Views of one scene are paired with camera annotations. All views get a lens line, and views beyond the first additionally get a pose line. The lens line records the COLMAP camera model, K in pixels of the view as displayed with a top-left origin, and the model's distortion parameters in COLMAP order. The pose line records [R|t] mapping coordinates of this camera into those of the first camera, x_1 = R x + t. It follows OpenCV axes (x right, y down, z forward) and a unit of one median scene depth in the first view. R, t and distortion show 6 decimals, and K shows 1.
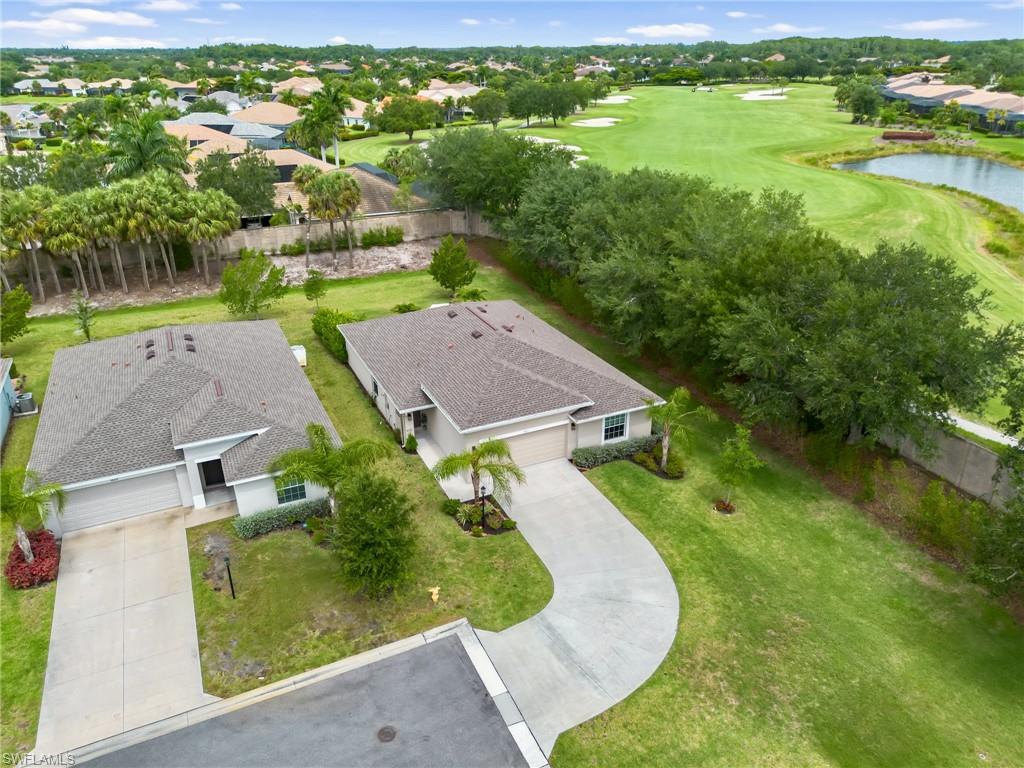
lens RADIAL K [[737.7, 0, 524.9], [0, 737.7, 381.6], [0, 0, 1]] dist [0.054223, -0.050403]
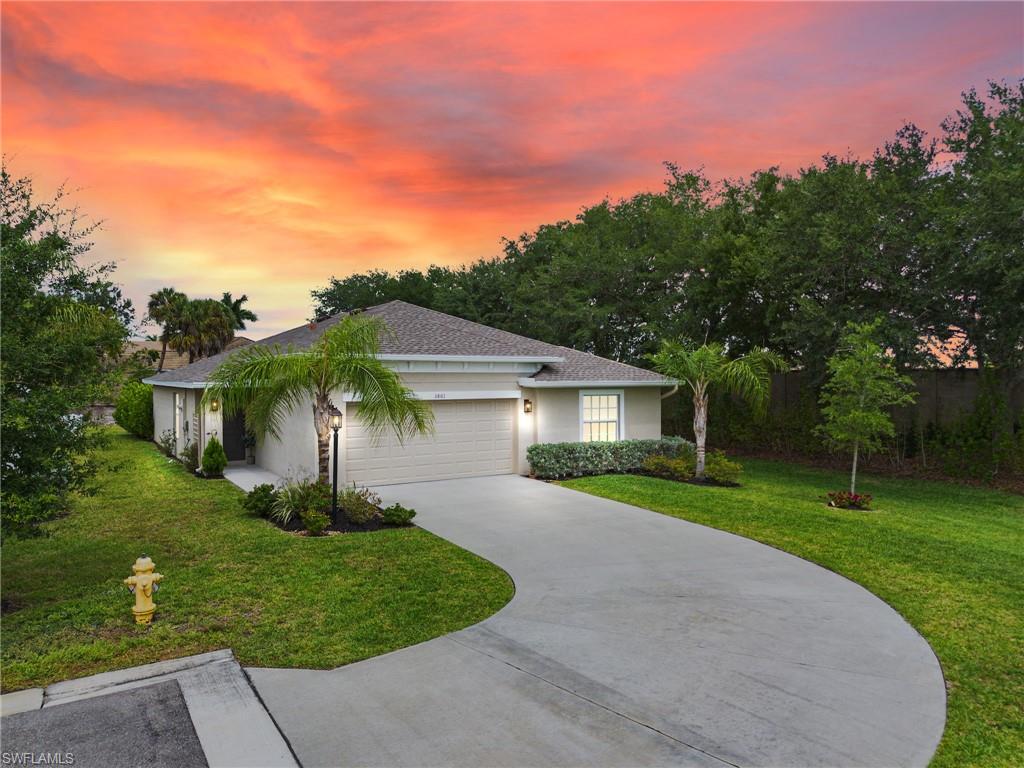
lens RADIAL K [[737.7, 0, 524.9], [0, 737.7, 381.6], [0, 0, 1]] dist [0.054223, -0.050403]
pose [[0.994127, -0.000701, 0.108213, 0.005858], [0.044173, 0.915503, -0.399878, 0.316130], [-0.098789, 0.402309, 0.910158, 0.614599]]
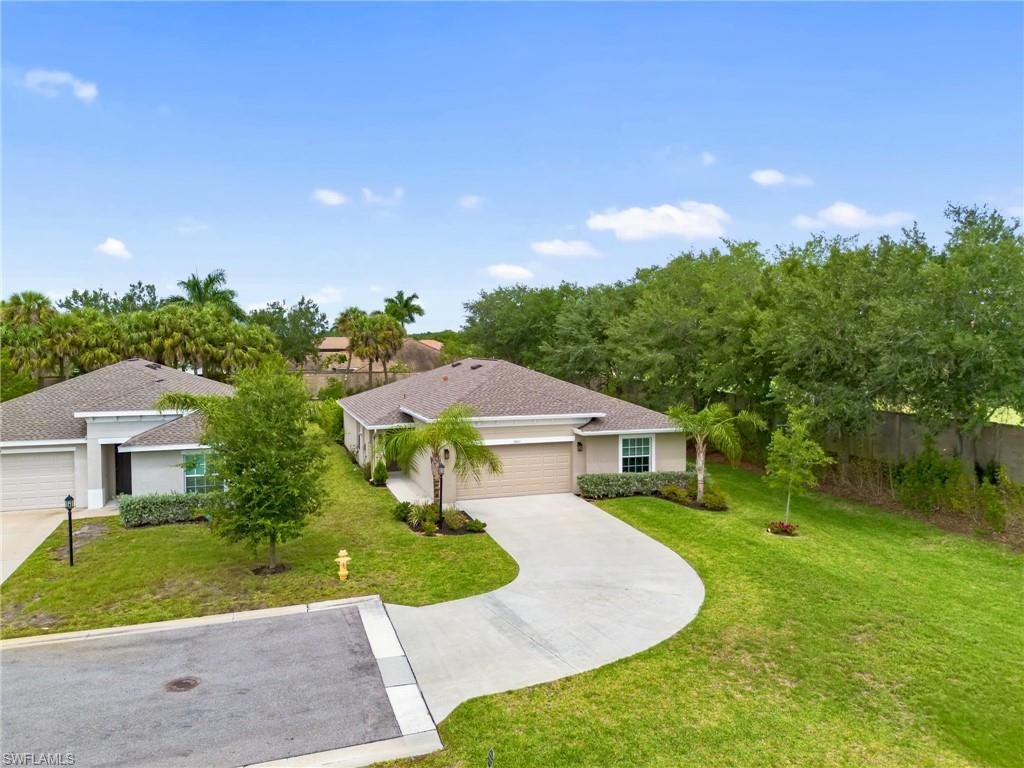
lens RADIAL K [[737.7, 0, 524.9], [0, 737.7, 381.6], [0, 0, 1]] dist [0.054223, -0.050403]
pose [[0.993836, 0.009678, -0.110441, 0.113192], [-0.048922, 0.932228, -0.358548, 0.341356], [0.099486, 0.361741, 0.926955, 0.295840]]
